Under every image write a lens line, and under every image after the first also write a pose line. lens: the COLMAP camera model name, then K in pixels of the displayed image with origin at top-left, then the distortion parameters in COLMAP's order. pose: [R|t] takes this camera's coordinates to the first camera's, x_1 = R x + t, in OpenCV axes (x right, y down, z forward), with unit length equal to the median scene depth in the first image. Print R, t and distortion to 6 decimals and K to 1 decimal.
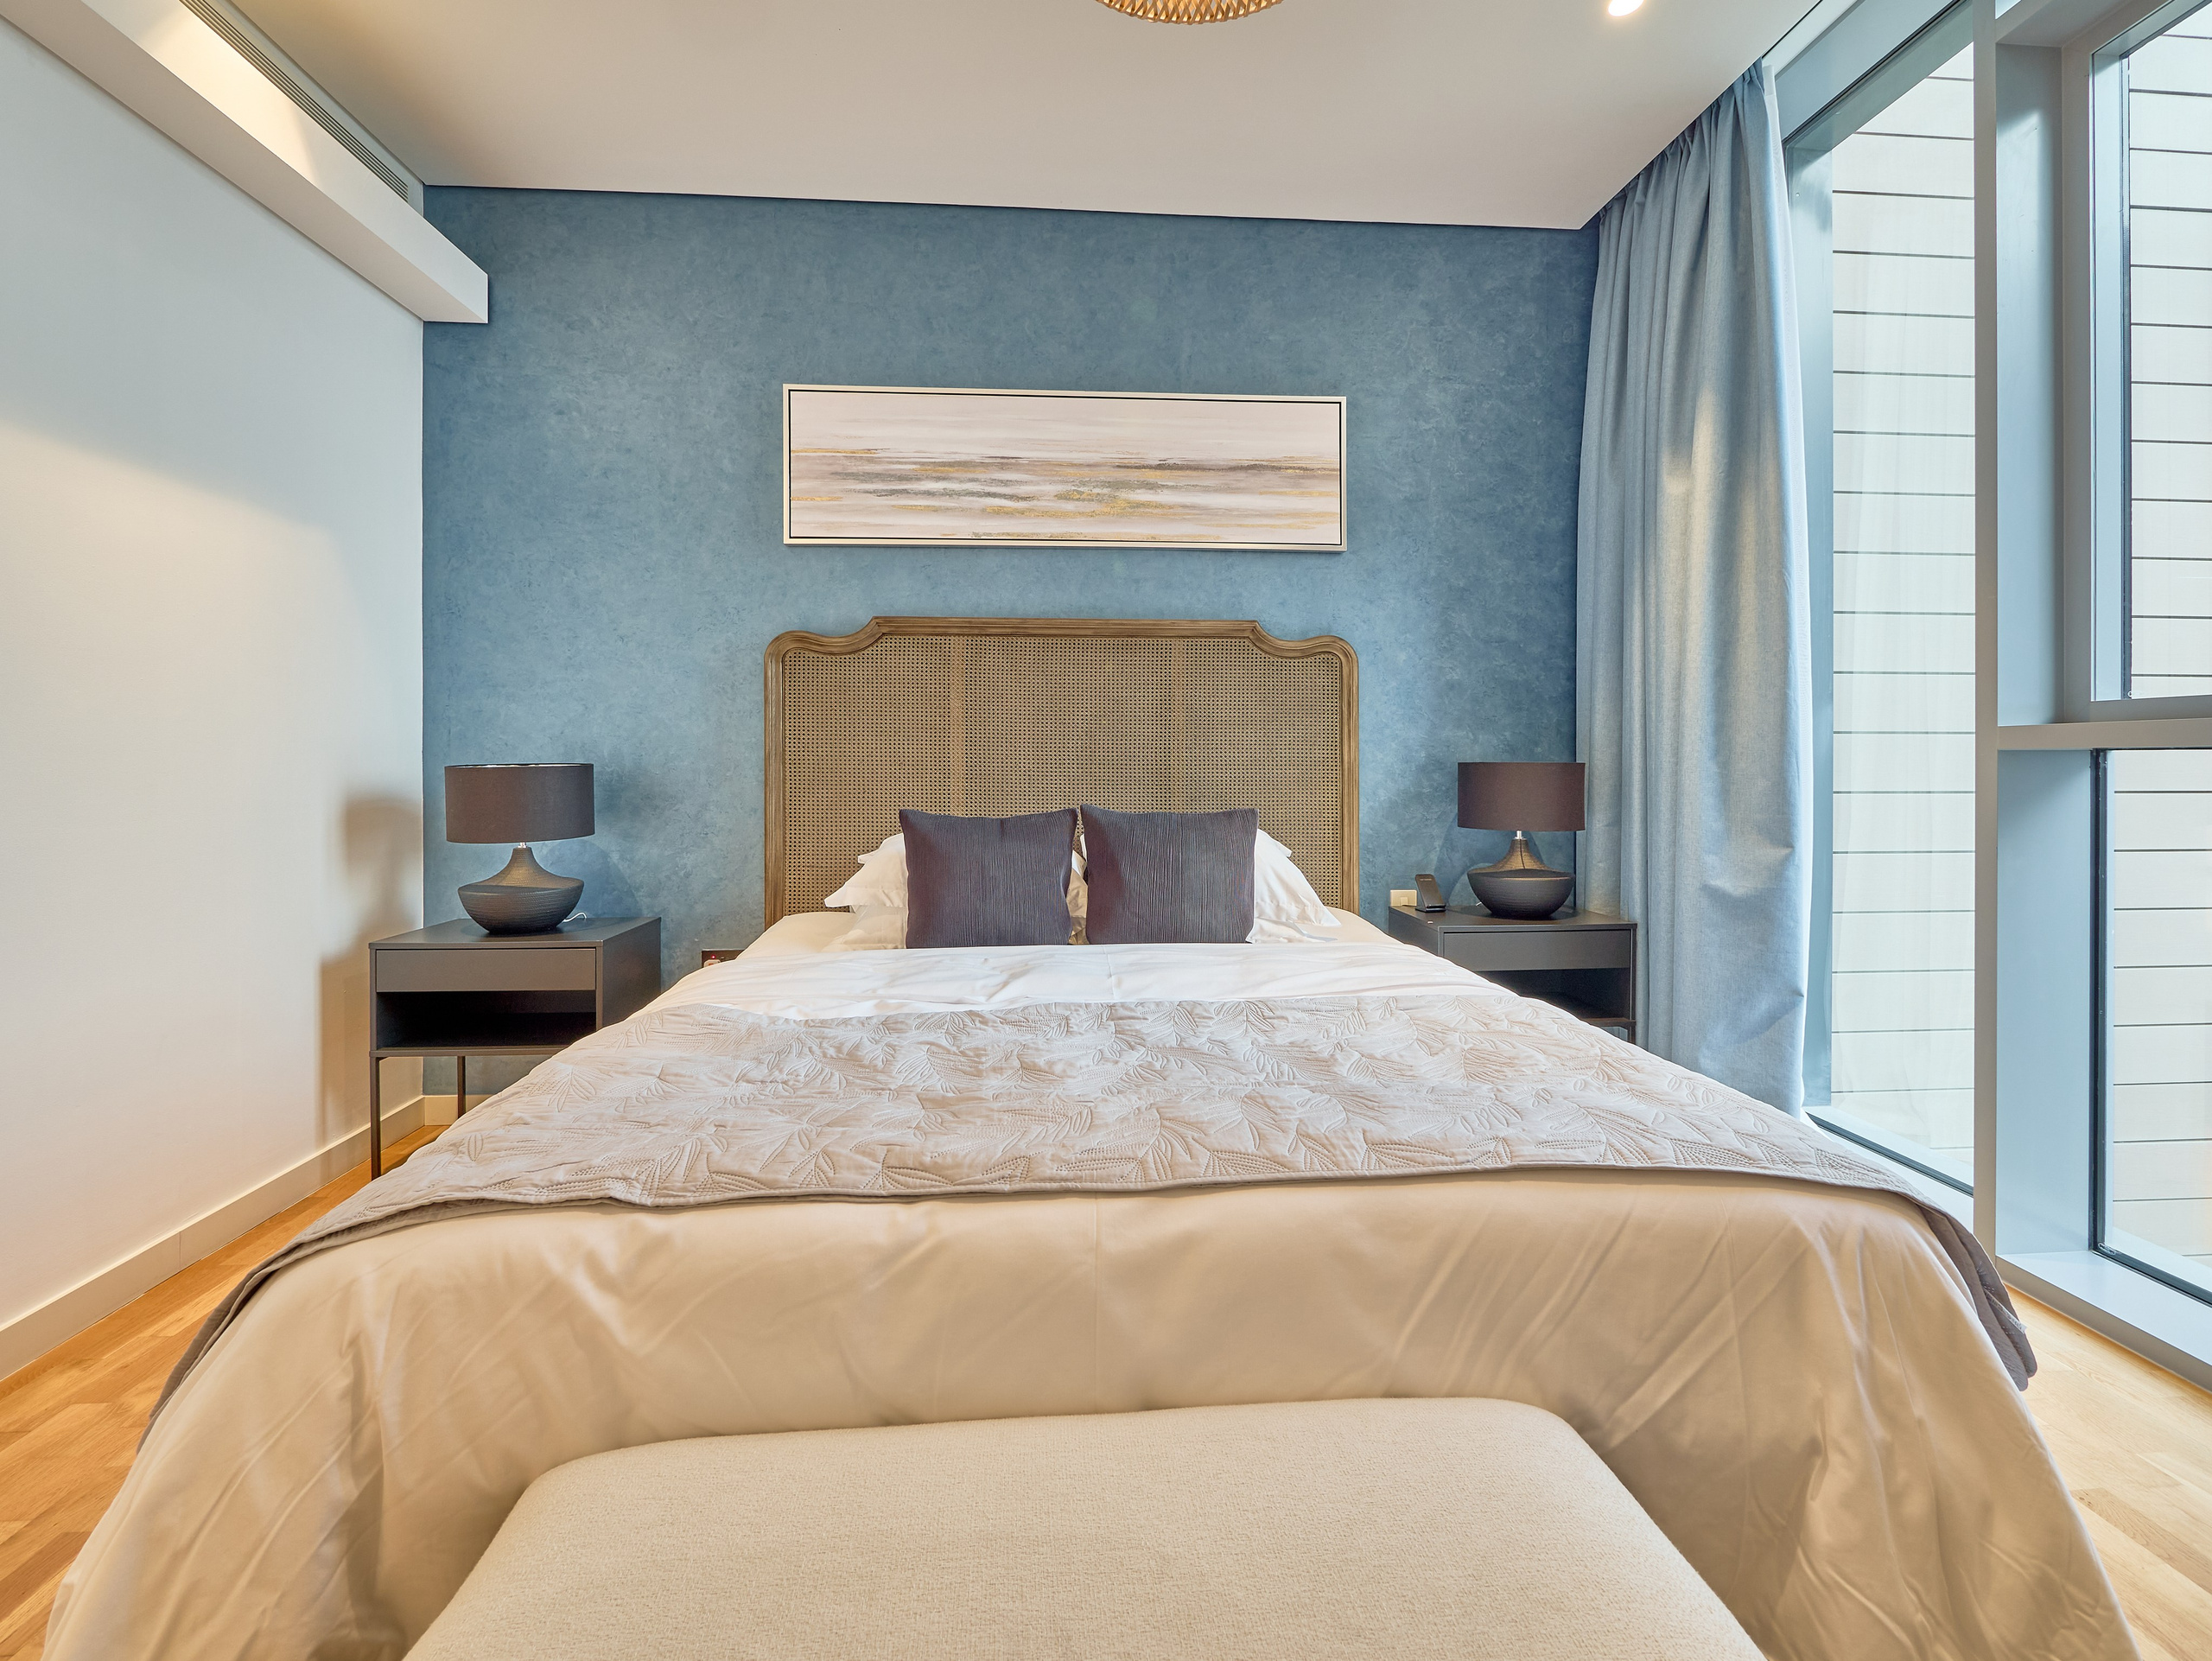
lens RADIAL K [[929.7, 0, 1108.1], [0, 929.7, 778.3], [0, 0, 1]] dist [-0.007655, 0.000630]
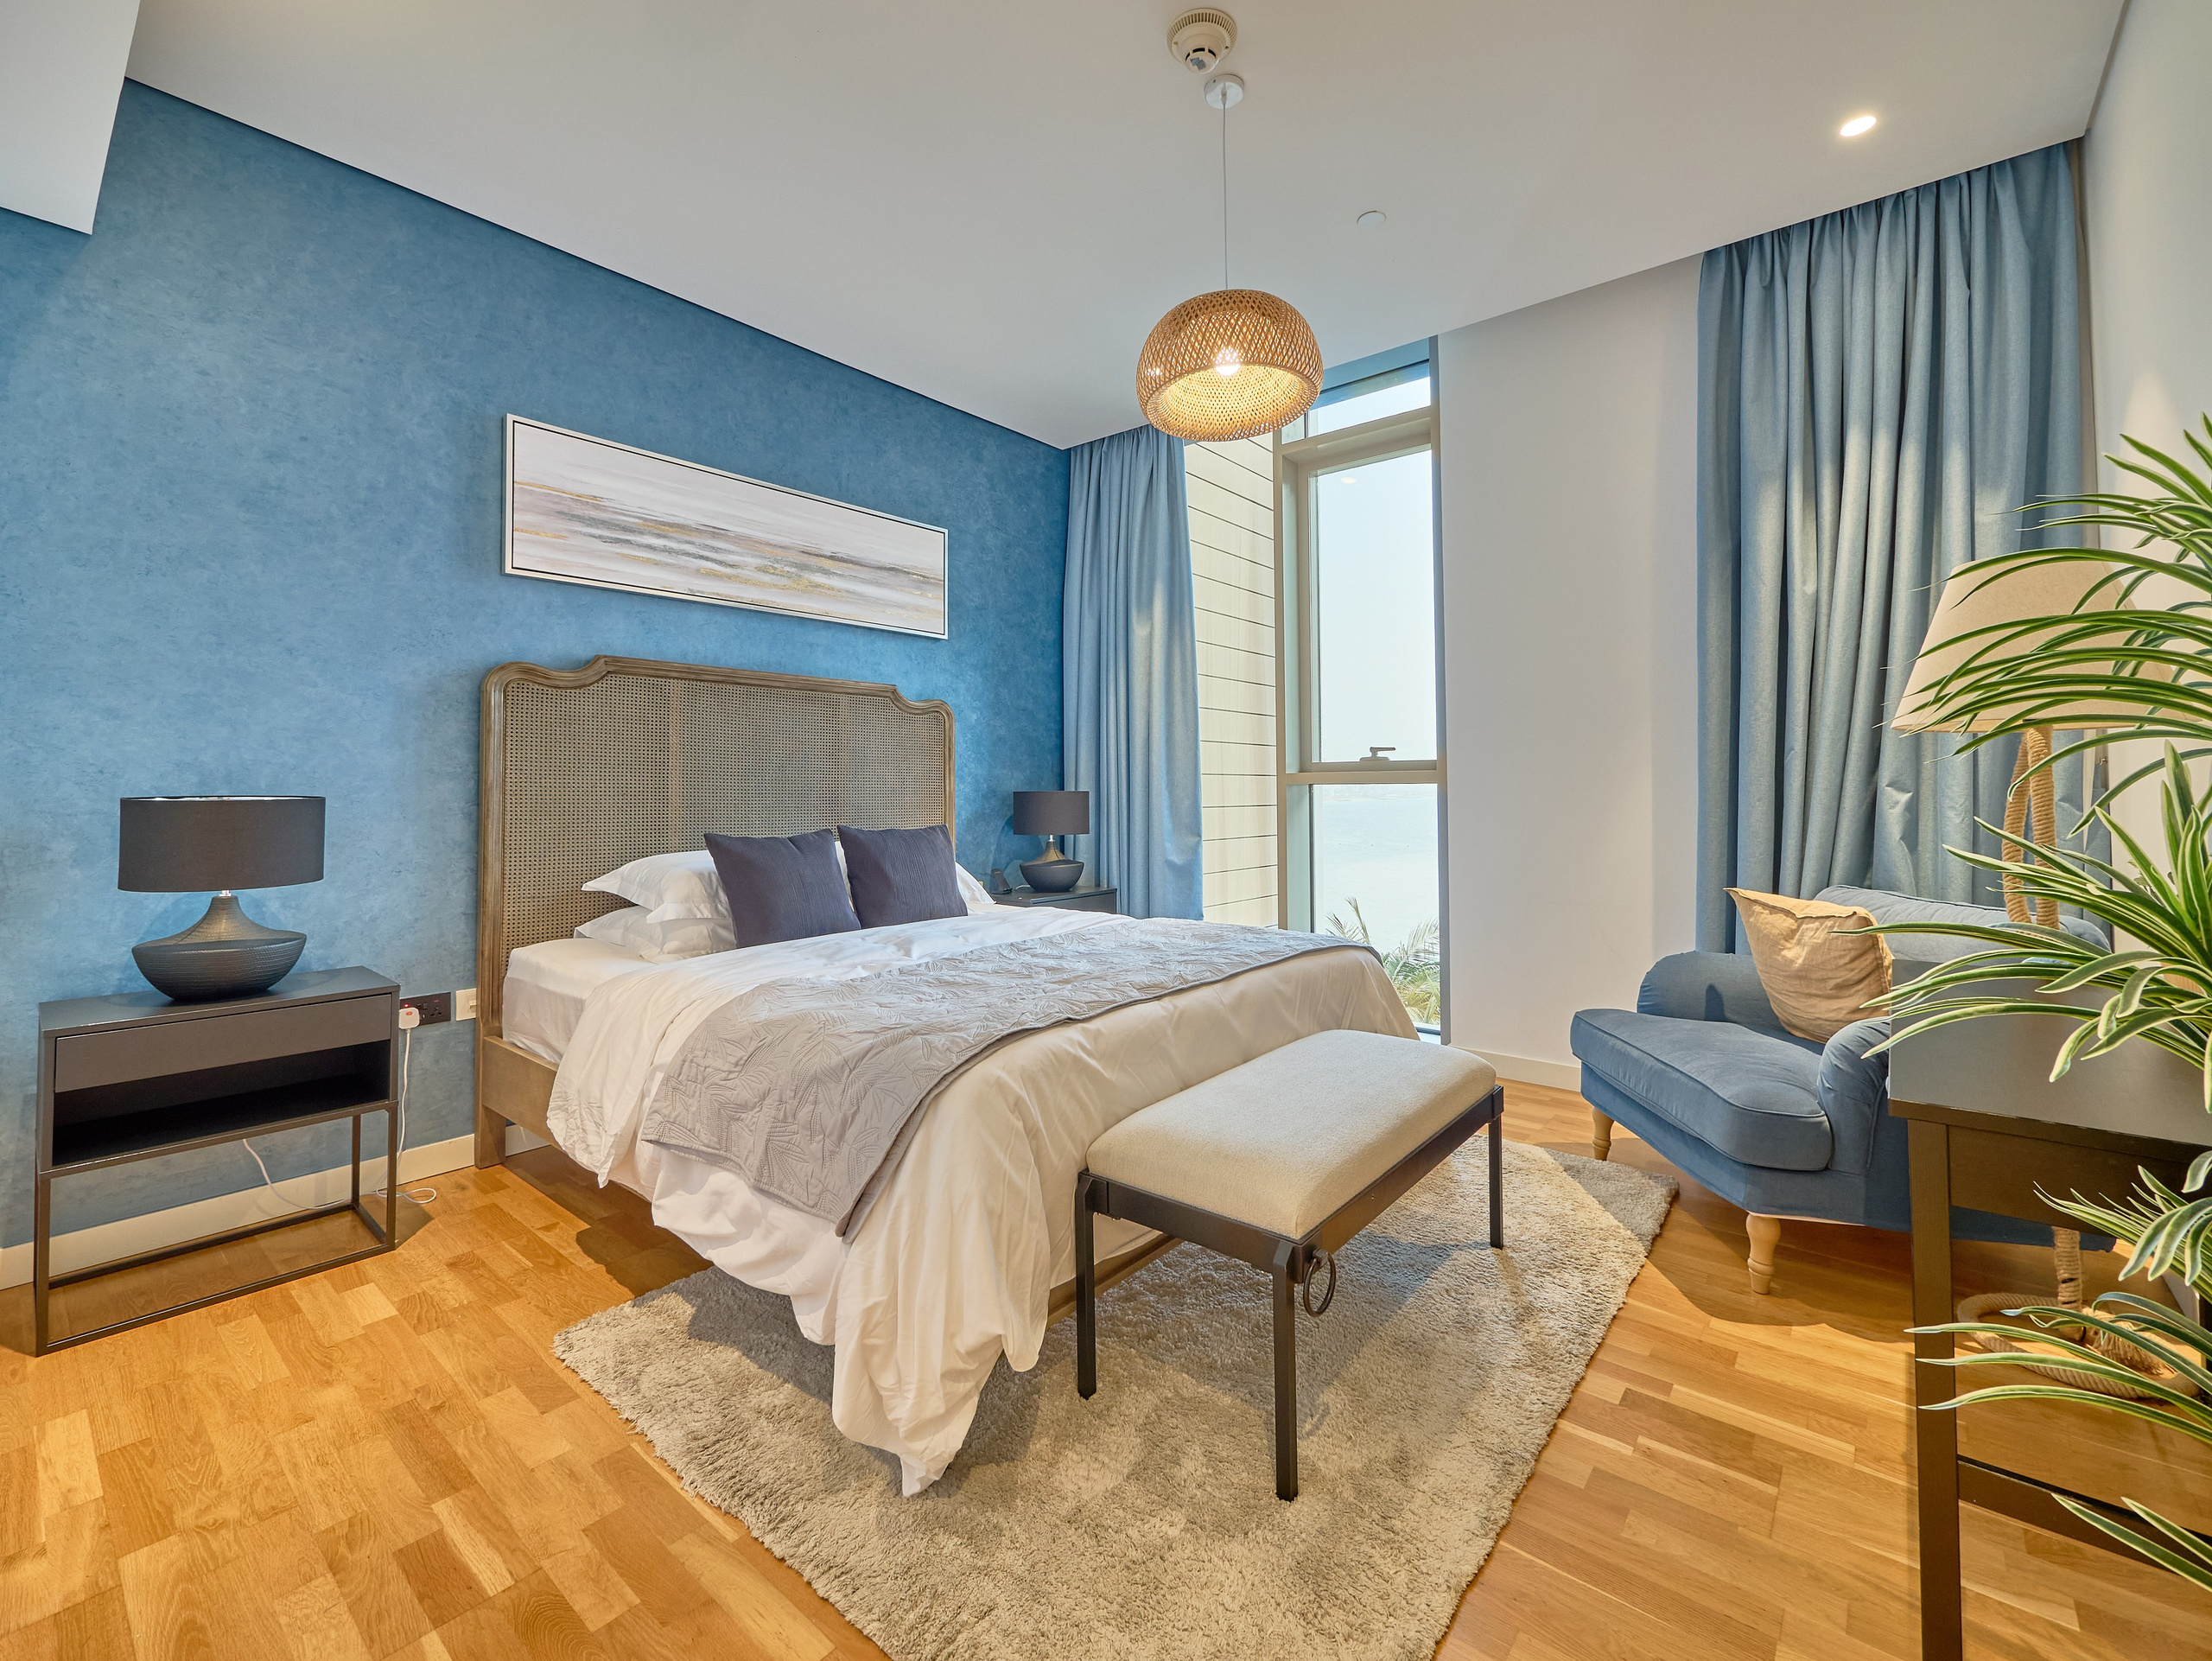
lens RADIAL K [[929.7, 0, 1089.1], [0, 929.7, 783.9], [0, 0, 1]] dist [-0.007655, 0.000630]
pose [[0.706468, 0.002608, 0.707740, -0.599147], [0.014472, 0.999731, -0.018130, -0.000536], [-0.707597, 0.023051, 0.706240, -0.132229]]
